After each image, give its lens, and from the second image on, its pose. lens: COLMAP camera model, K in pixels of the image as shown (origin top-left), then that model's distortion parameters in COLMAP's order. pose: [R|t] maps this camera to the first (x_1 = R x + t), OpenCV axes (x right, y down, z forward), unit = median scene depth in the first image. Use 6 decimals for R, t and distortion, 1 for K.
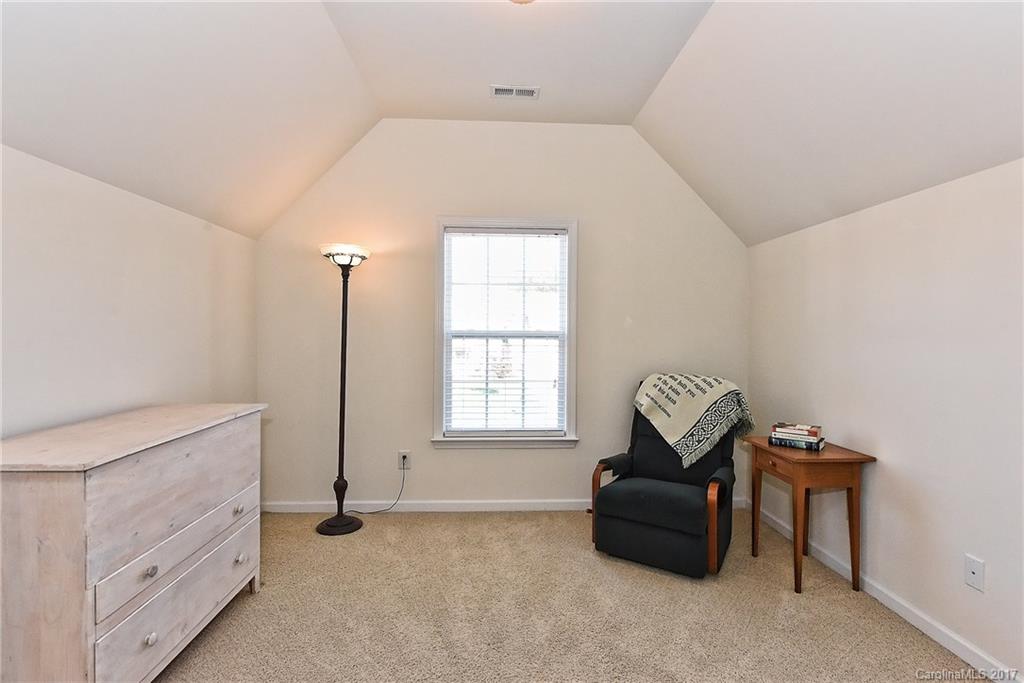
lens RADIAL K [[504.4, 0, 512.0], [0, 504.4, 341.5], [0, 0, 1]] dist [0.000386, 0.000006]
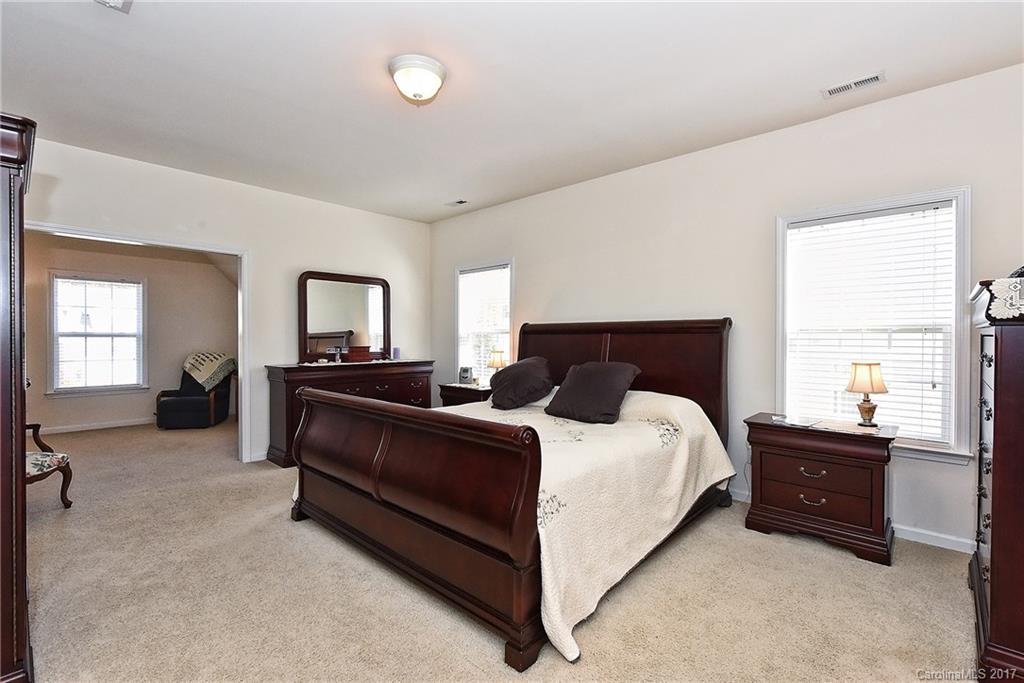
lens RADIAL K [[456.9, 0, 512.0], [0, 456.9, 341.5], [0, 0, 1]] dist [0.003185, 0.000582]
pose [[0.709259, -0.005689, 0.704925, -0.133223], [0.008771, 0.999961, -0.000754, 0.027641], [-0.704894, 0.006717, 0.709281, -1.351681]]
